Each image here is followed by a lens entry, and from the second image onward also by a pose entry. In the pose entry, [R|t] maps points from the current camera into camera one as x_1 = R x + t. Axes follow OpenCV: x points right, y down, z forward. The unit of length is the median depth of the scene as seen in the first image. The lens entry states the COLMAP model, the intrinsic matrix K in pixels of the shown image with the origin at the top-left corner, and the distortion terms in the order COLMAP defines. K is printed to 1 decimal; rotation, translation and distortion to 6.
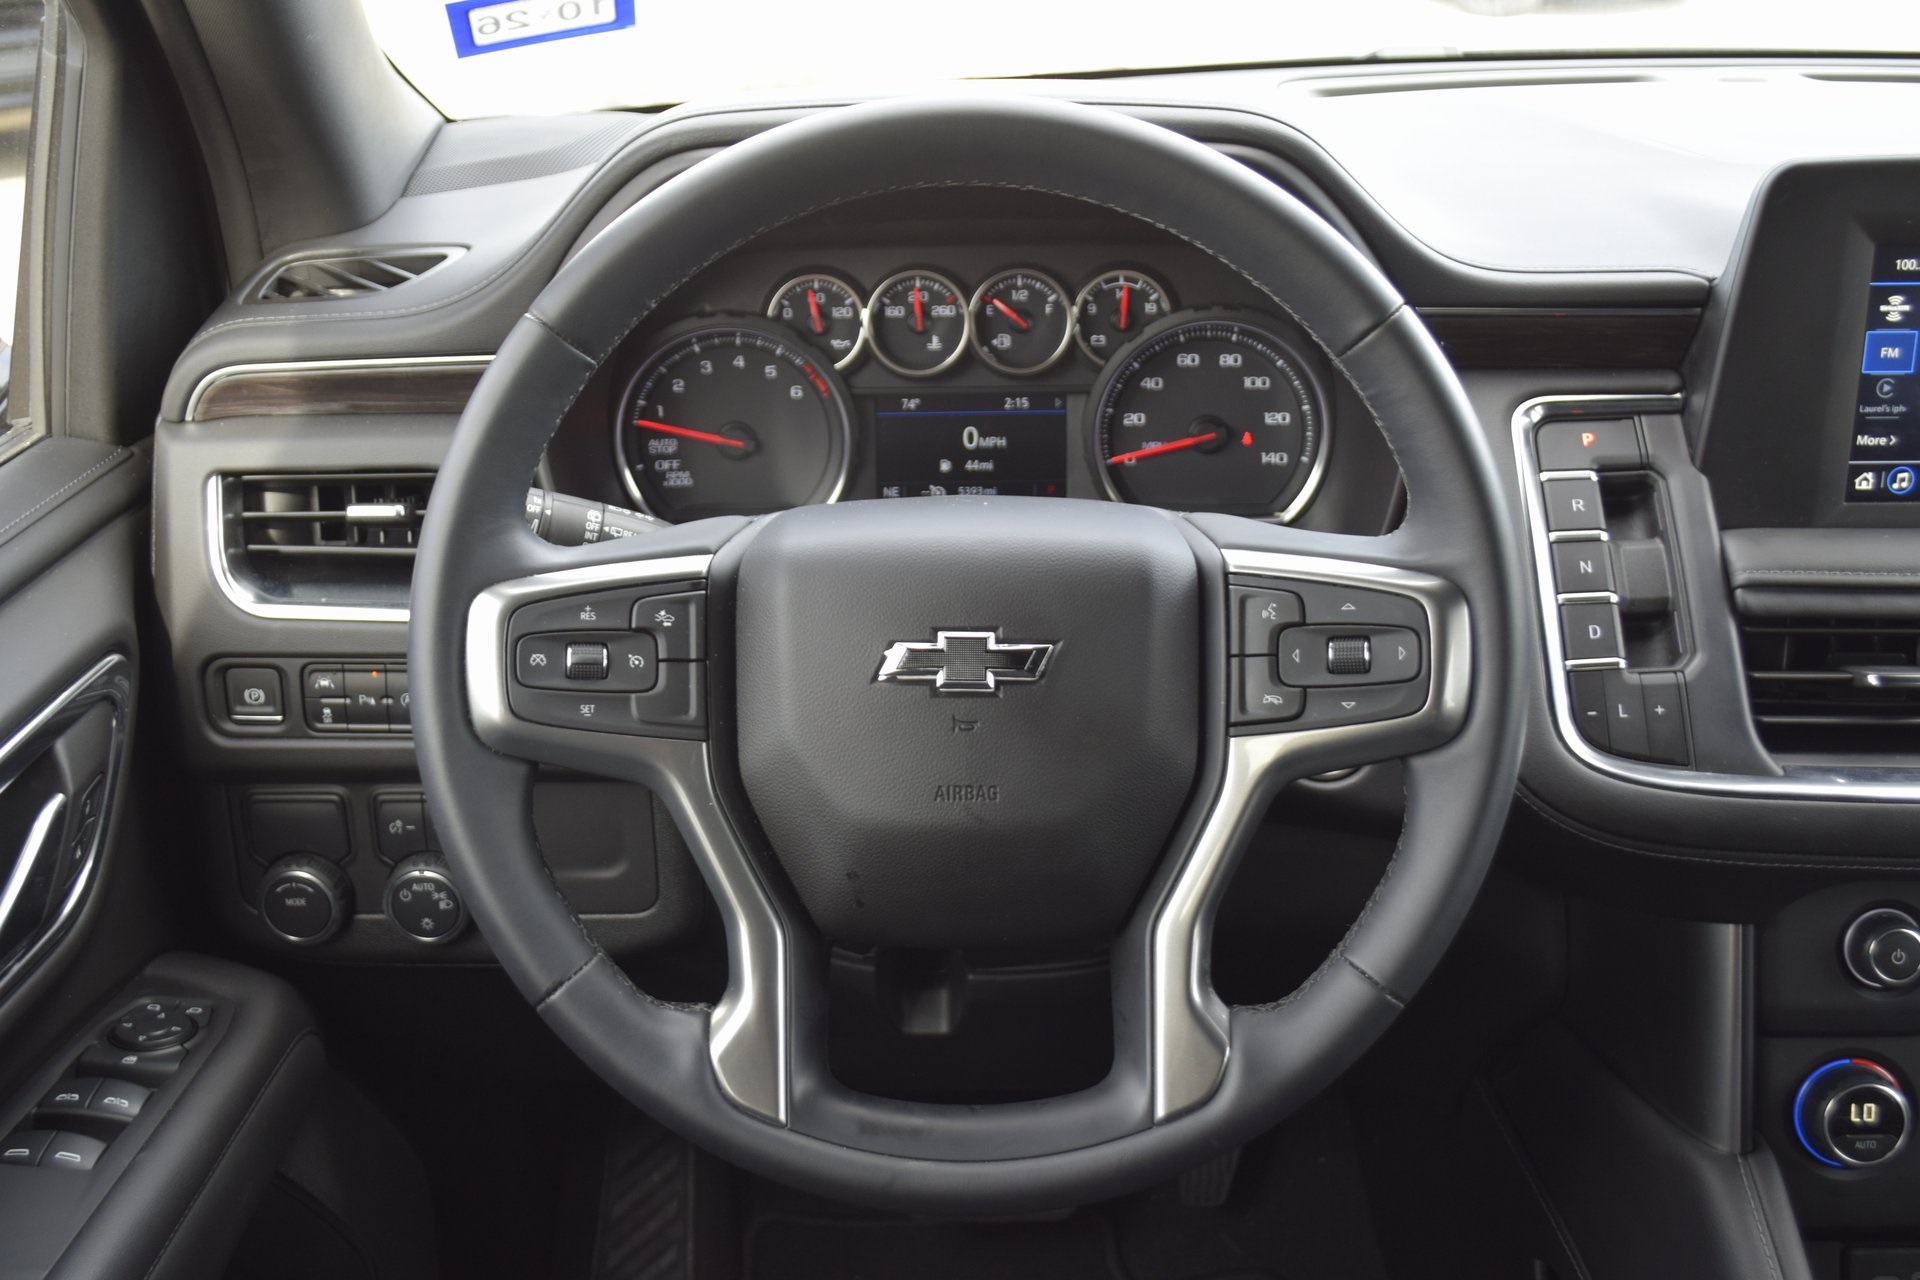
lens RADIAL K [[2062.2, 0, 960.0], [0, 2062.2, 640.0], [0, 0, 1]] dist [-0.010440, -0.003418]
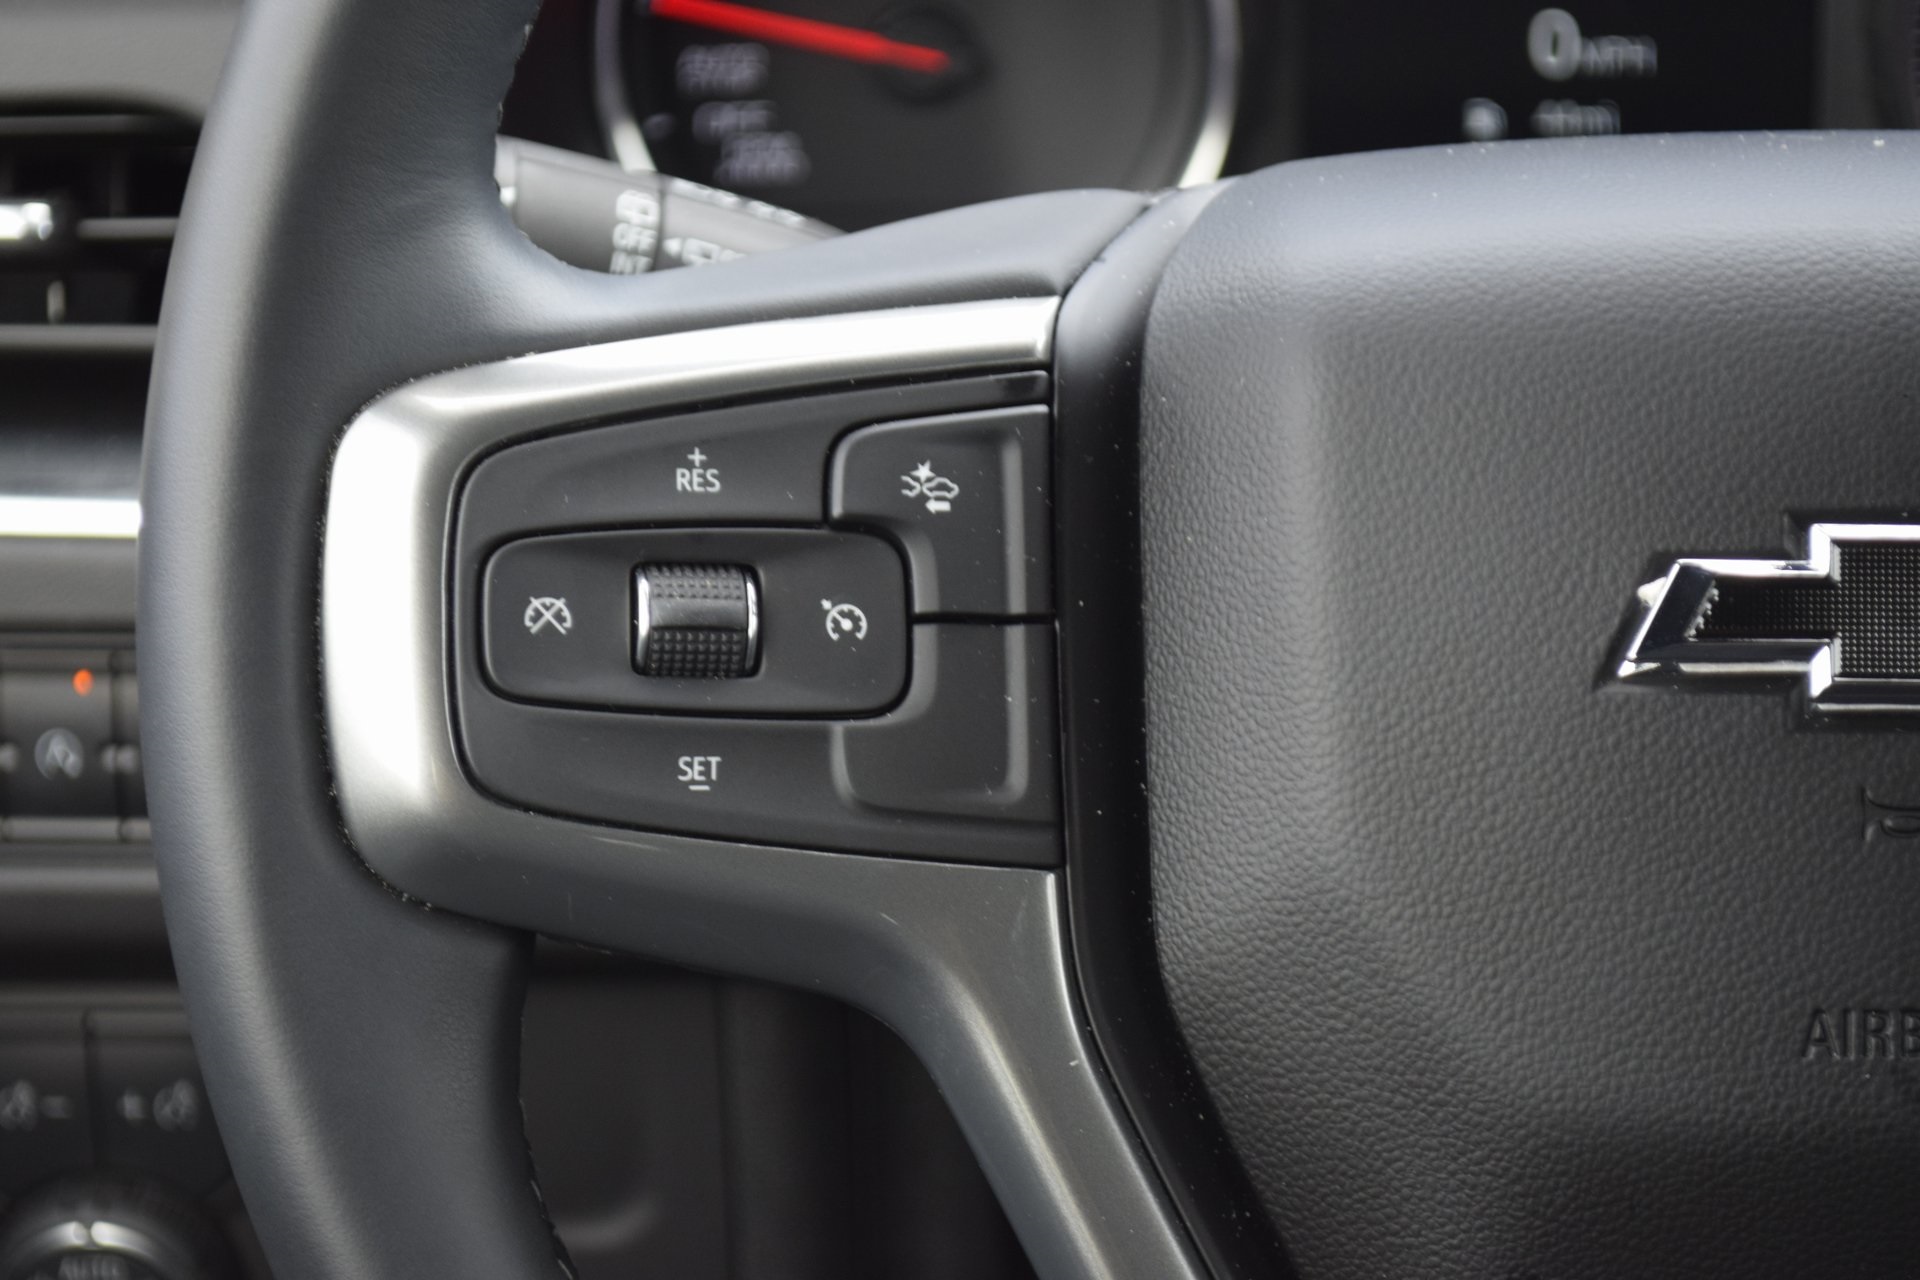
lens RADIAL K [[4368.4, 0, 960.0], [0, 4368.4, 640.0], [0, 0, 1]] dist [0.024011, 0.220698]
pose [[0.999833, -0.001160, -0.018242, -0.126076], [0.001131, 0.999998, -0.001628, 0.014395], [0.018243, 0.001607, 0.999832, 0.315271]]
